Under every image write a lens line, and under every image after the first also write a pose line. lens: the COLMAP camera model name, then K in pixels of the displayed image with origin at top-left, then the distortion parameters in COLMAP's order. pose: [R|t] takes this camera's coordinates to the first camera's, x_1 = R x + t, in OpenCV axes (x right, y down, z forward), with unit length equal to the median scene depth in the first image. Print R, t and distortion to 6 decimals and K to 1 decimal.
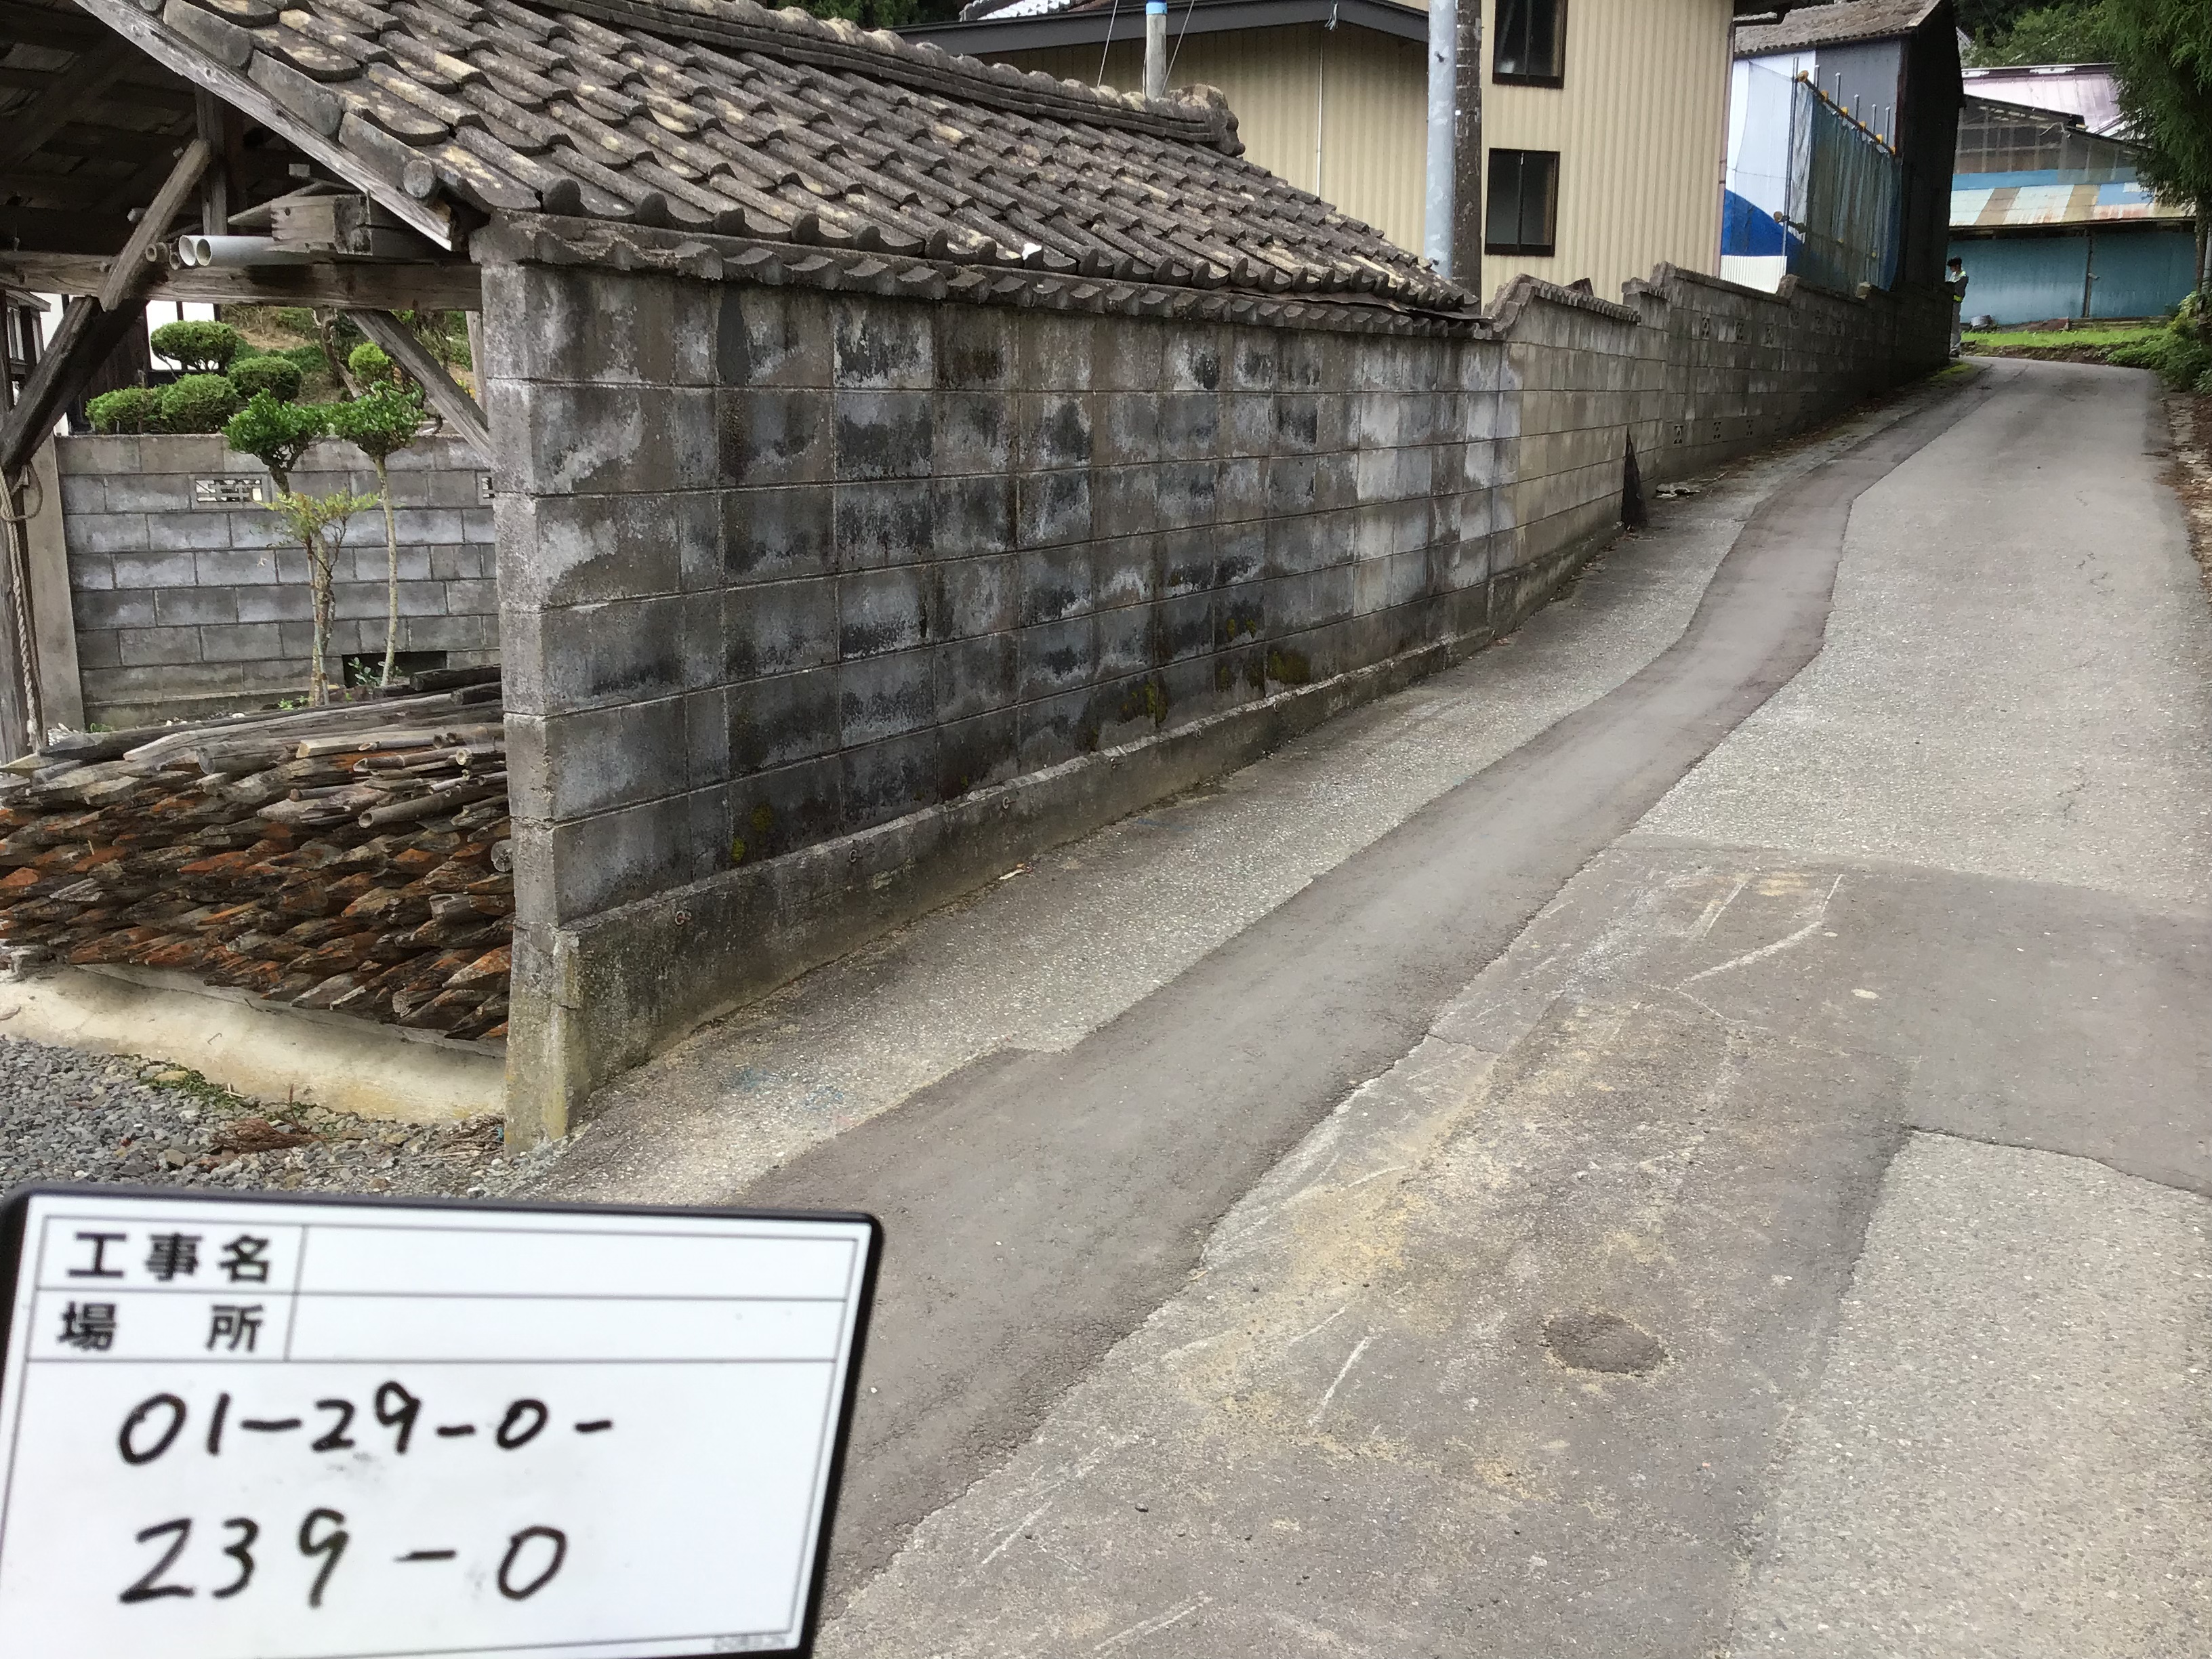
lens RADIAL K [[2012.2, 0, 1111.2], [0, 2012.2, 797.4], [0, 0, 1]] dist [0.118908, -0.257449]
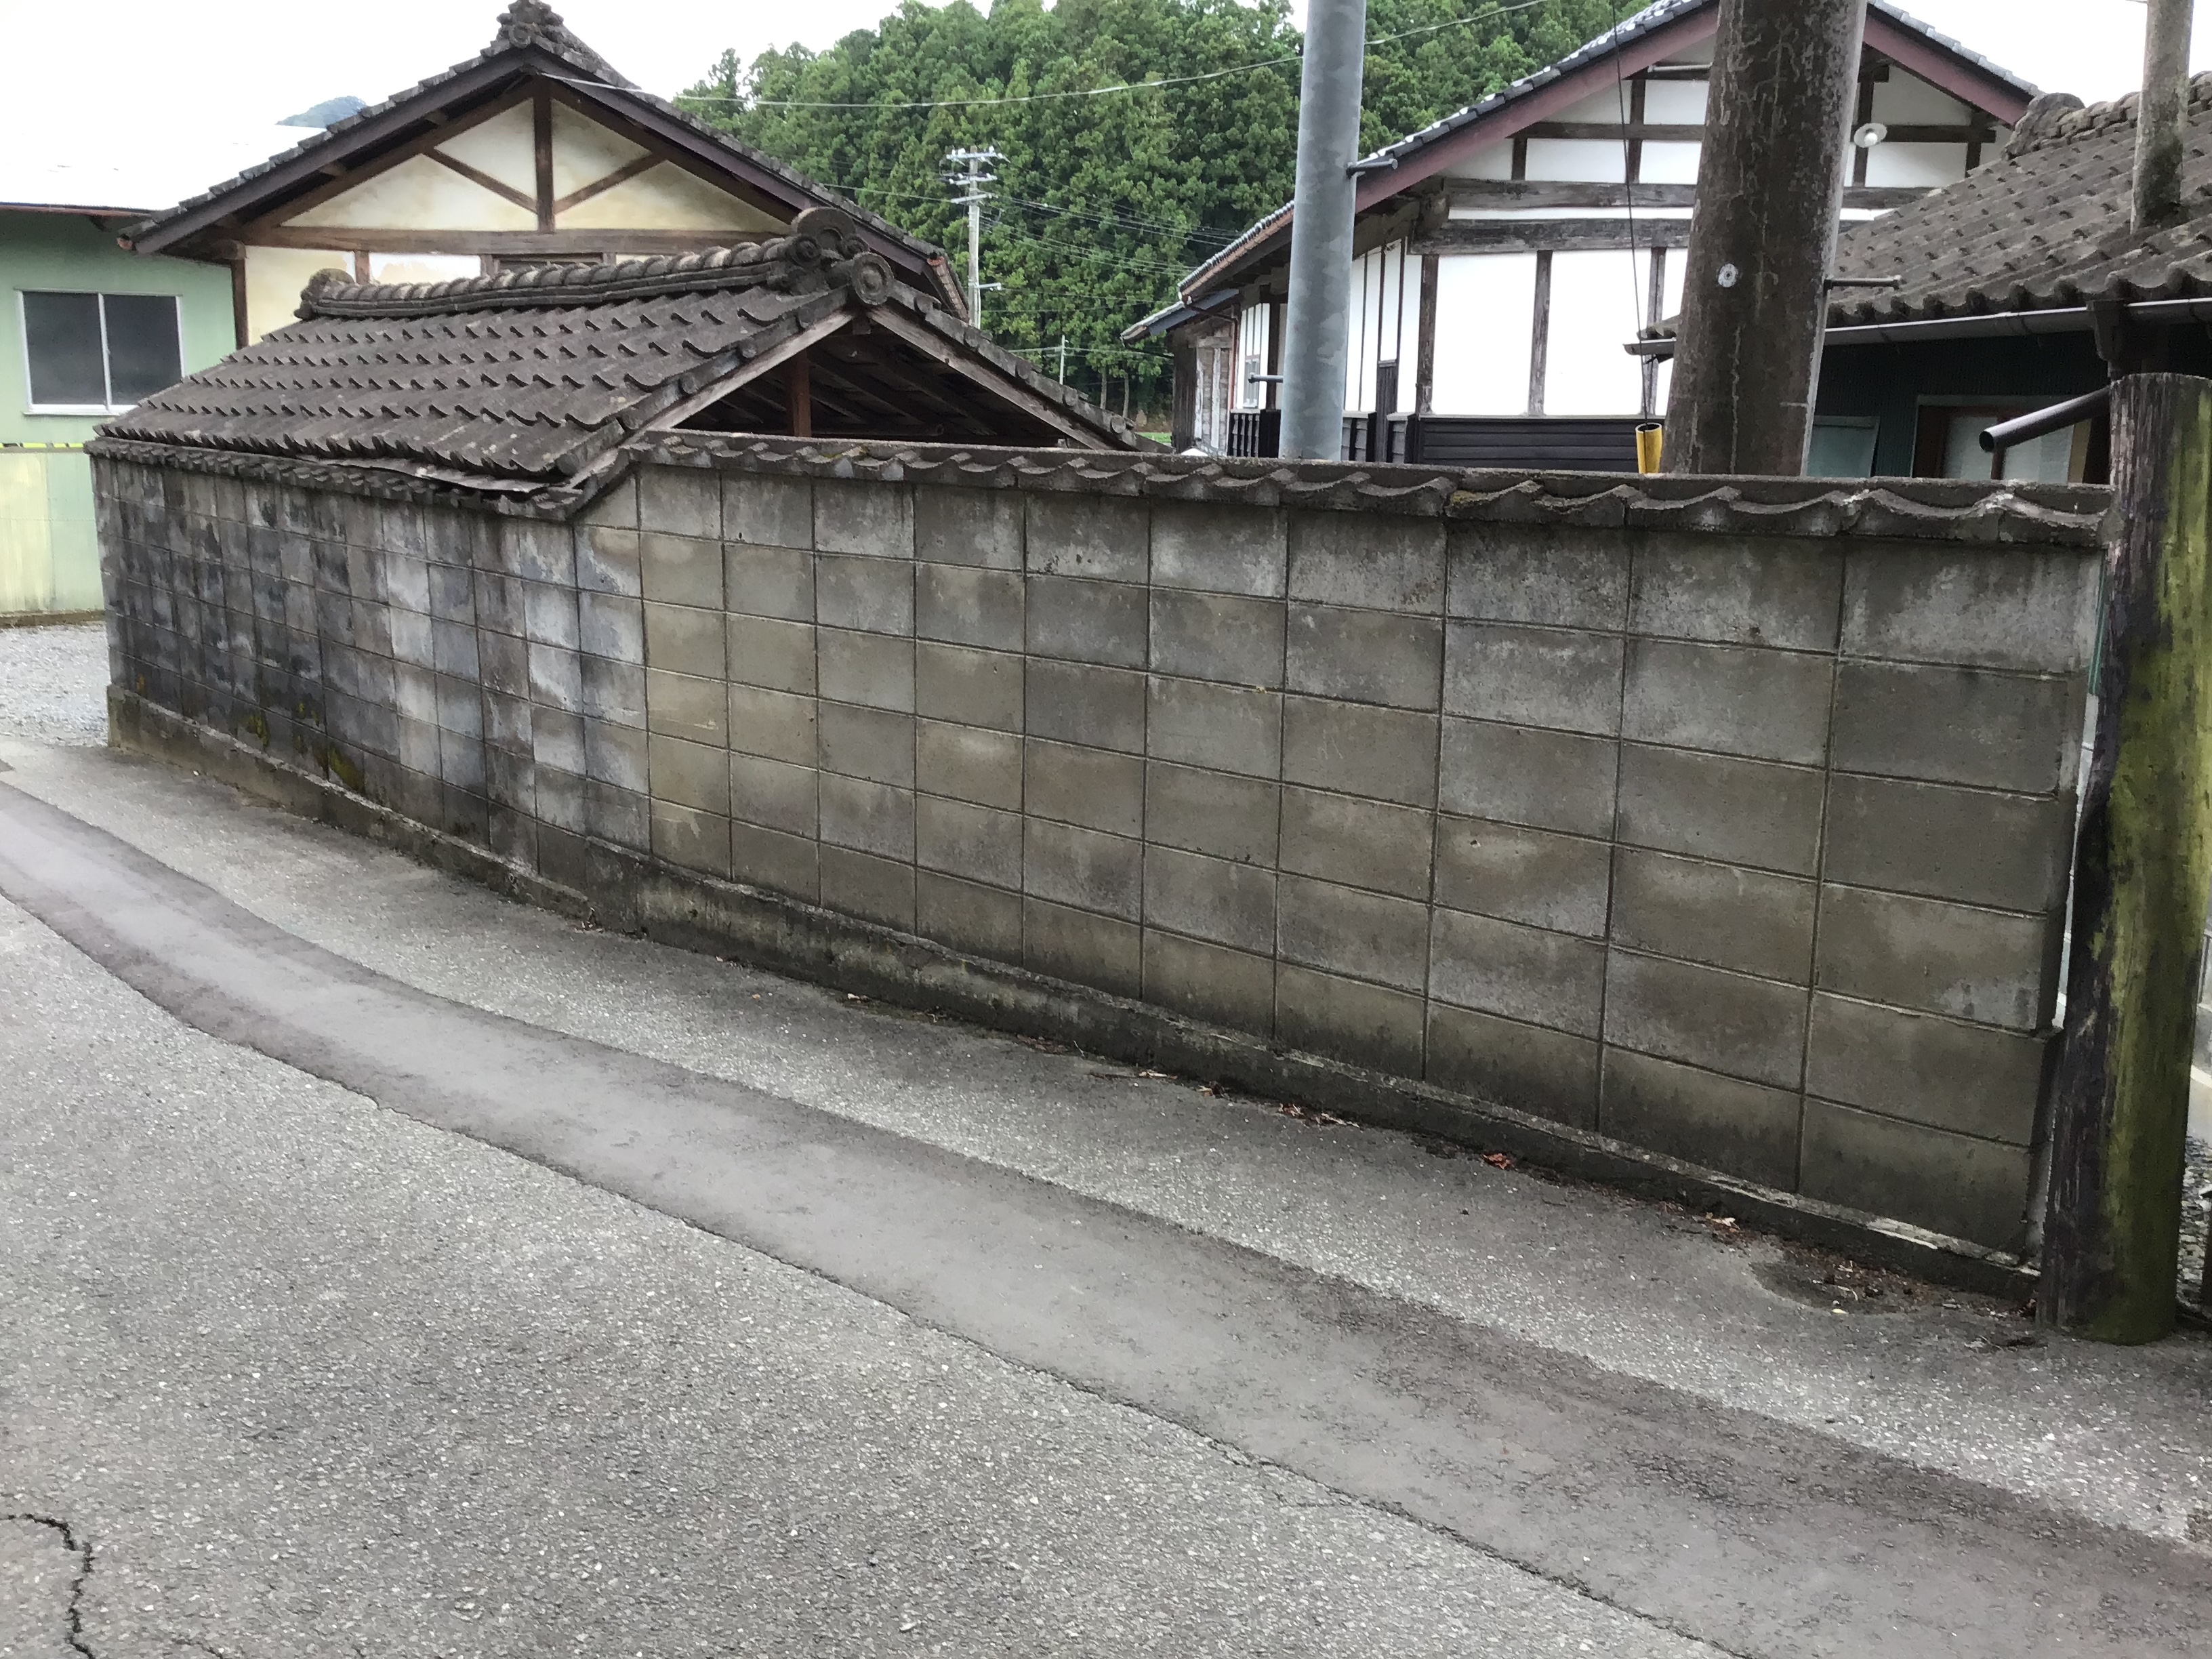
lens RADIAL K [[1963.3, 0, 1106.0], [0, 1963.3, 829.5], [0, 0, 1]] dist [0.036511, -0.009875]
pose [[-0.374336, 0.186979, -0.908246, 0.801904], [-0.204501, 0.938698, 0.277534, -0.363575], [0.904462, 0.289628, -0.313151, 1.454529]]
